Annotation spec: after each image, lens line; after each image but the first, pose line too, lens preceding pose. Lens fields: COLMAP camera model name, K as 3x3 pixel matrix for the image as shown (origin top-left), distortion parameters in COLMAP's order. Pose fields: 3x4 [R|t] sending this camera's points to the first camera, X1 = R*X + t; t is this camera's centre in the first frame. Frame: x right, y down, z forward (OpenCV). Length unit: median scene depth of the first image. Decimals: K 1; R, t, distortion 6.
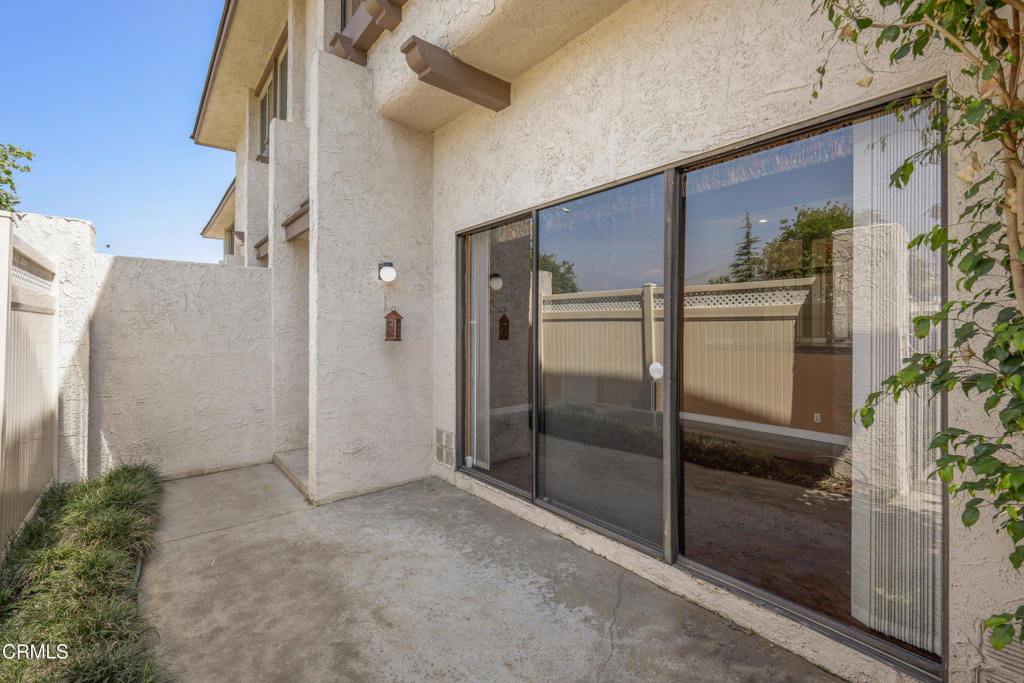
lens RADIAL K [[449.0, 0, 514.0], [0, 449.0, 336.6], [0, 0, 1]] dist [0.006031, 0.000247]
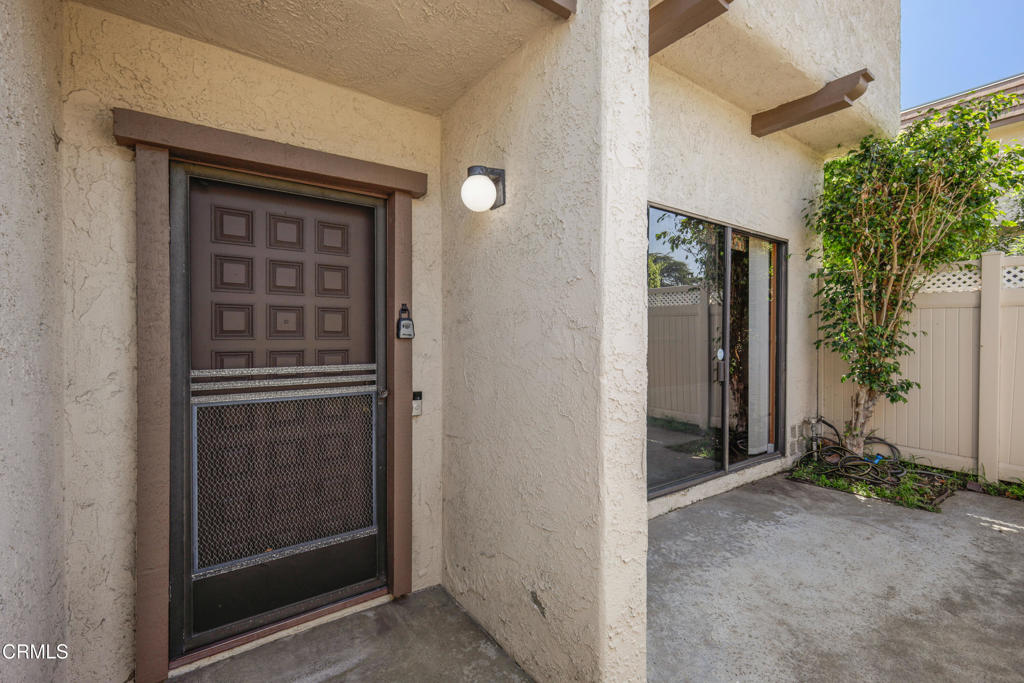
lens RADIAL K [[449.0, 0, 510.9], [0, 449.0, 336.5], [0, 0, 1]] dist [0.006031, 0.000247]
pose [[0.067564, -0.001850, 0.997713, -1.289495], [0.004695, 0.999988, 0.001536, 0.013170], [-0.997704, 0.004580, 0.067572, 1.652181]]
